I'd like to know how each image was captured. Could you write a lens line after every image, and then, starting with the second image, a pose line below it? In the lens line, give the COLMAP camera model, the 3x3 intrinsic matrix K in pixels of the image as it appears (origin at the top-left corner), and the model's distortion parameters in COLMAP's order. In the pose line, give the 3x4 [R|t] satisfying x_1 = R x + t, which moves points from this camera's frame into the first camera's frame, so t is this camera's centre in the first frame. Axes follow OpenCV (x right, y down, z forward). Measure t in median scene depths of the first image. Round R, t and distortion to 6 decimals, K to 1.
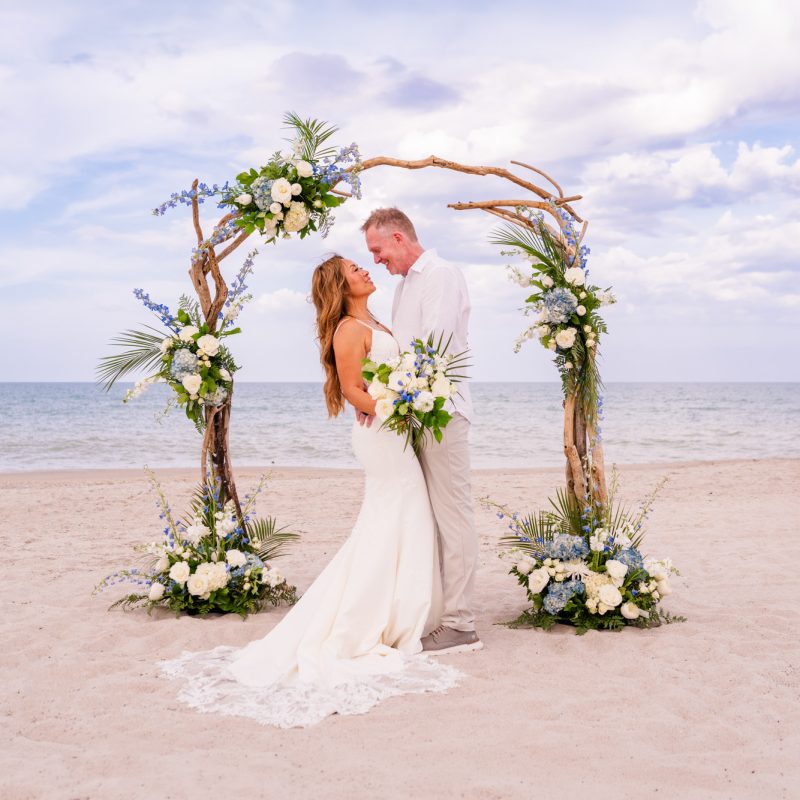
lens RADIAL K [[1097.6, 0, 420.1], [0, 1097.6, 381.6], [0, 0, 1]] dist [0.011952, 0.021455]
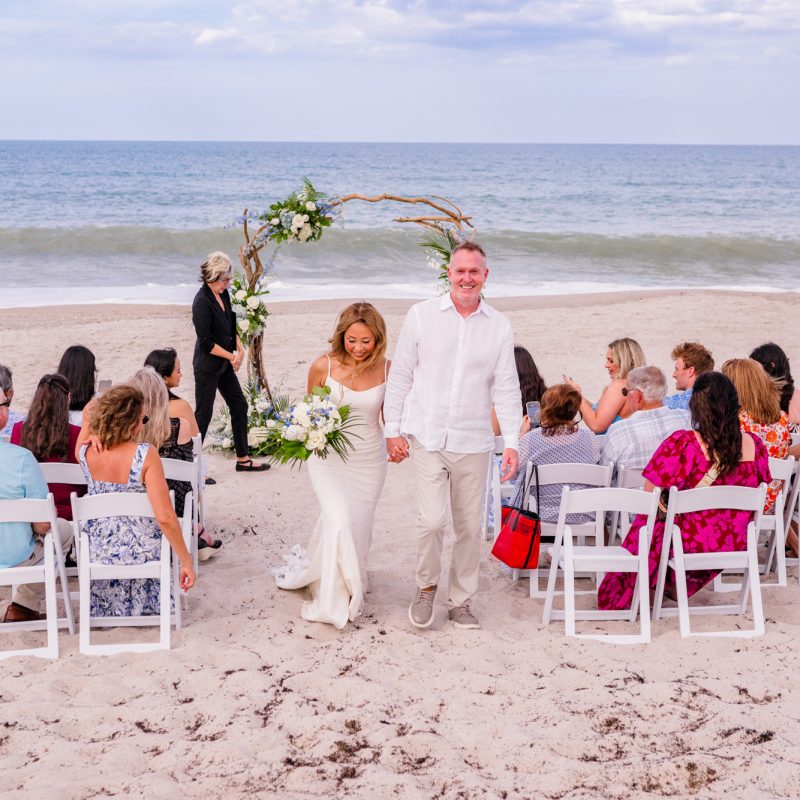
lens RADIAL K [[1306.9, 0, 399.9], [0, 1306.9, 342.5], [0, 0, 1]] dist [0.012763, 0.064166]
pose [[0.999673, 0.003464, 0.025320, -0.015869], [-0.007479, 0.987053, 0.160217, -0.305552], [-0.024437, -0.160354, 0.986757, -1.045030]]
